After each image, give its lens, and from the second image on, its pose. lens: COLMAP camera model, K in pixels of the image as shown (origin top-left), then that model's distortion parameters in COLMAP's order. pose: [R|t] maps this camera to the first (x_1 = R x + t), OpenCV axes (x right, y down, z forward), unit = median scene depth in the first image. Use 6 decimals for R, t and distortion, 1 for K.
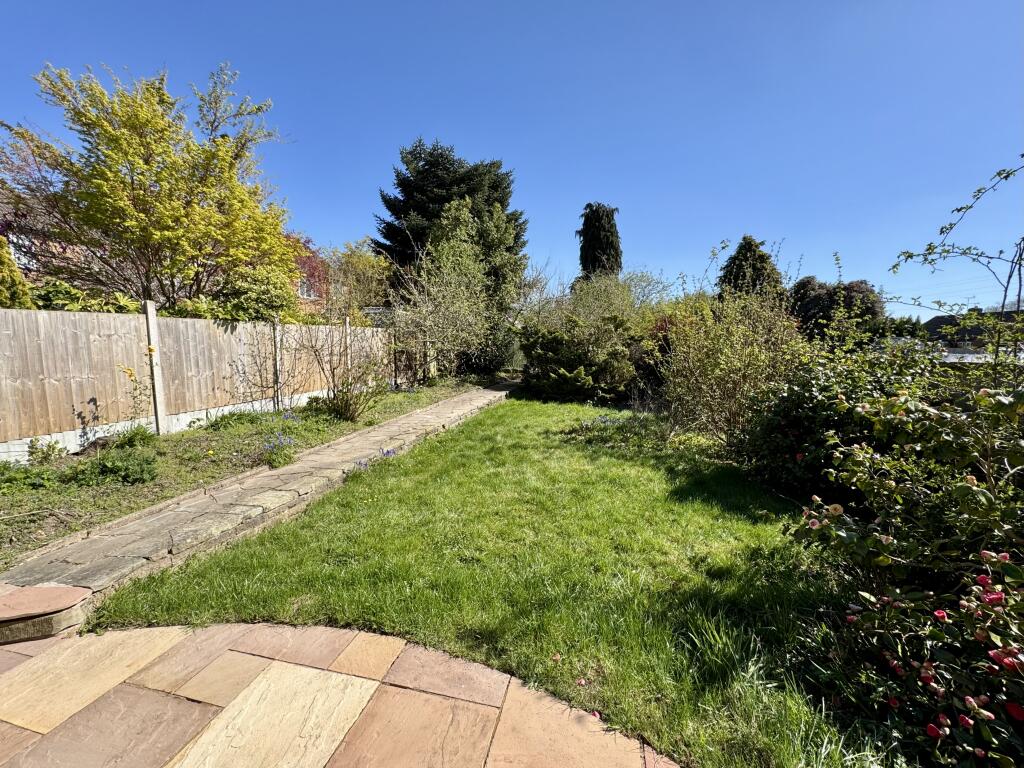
lens RADIAL K [[410.5, 0, 510.2], [0, 410.5, 384.8], [0, 0, 1]] dist [-0.000136, -0.000048]
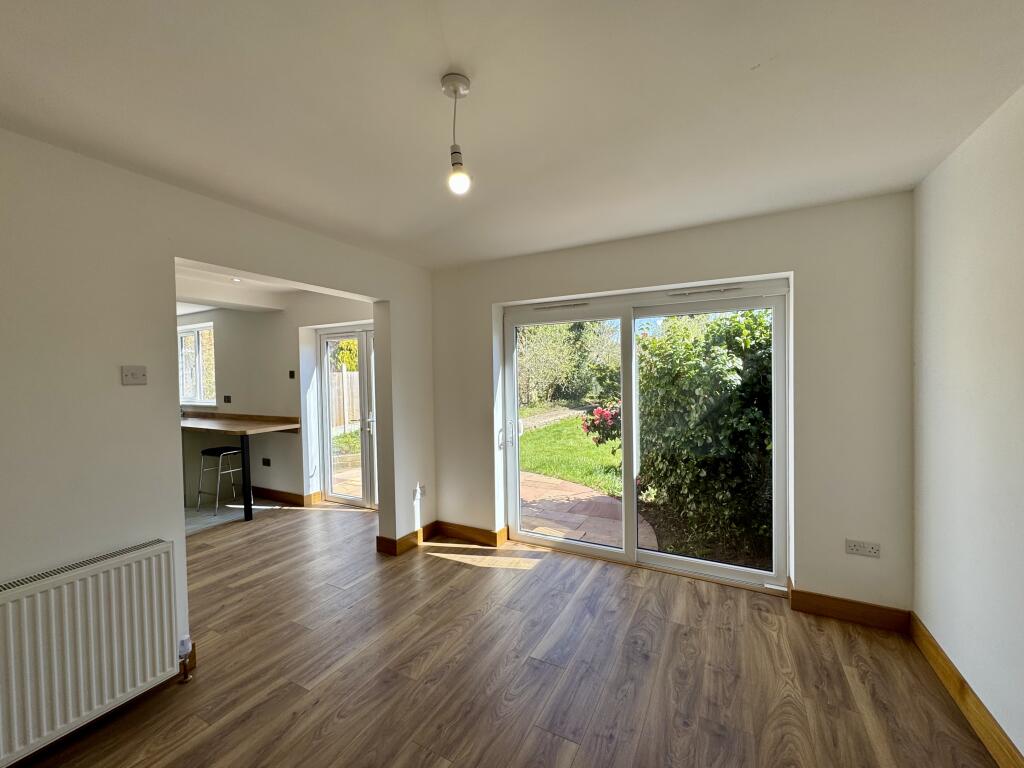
lens RADIAL K [[410.5, 0, 514.7], [0, 410.5, 384.4], [0, 0, 1]] dist [-0.000136, -0.000048]
pose [[0.956915, -0.026155, -0.289187, 0.165049], [0.000008, 0.995937, -0.090048, 0.051123], [0.290367, 0.086166, 0.953028, -0.403940]]
